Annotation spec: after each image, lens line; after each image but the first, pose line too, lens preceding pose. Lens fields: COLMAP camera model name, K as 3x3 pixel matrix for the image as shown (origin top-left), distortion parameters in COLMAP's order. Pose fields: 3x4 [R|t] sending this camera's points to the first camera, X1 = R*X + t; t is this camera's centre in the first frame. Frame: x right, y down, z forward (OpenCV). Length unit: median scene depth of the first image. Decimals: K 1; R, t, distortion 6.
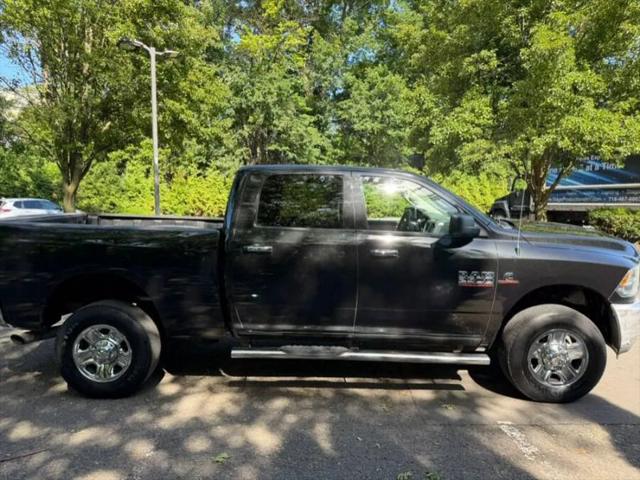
lens RADIAL K [[446.8, 0, 318.8], [0, 446.8, 240.3], [0, 0, 1]] dist [0.041222, -0.043808]
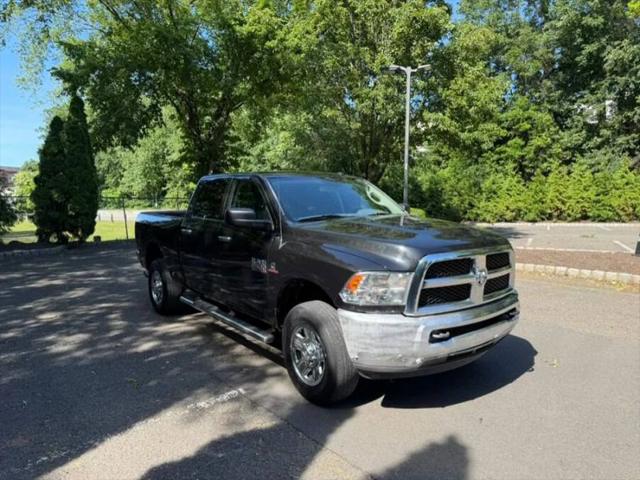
lens RADIAL K [[446.8, 0, 320.7], [0, 446.8, 239.6], [0, 0, 1]] dist [0.041222, -0.043808]
pose [[0.620852, 0.054726, -0.782016, 0.413688], [-0.056722, 0.998082, 0.024814, -0.005556], [0.781873, 0.028951, 0.622765, 0.126551]]
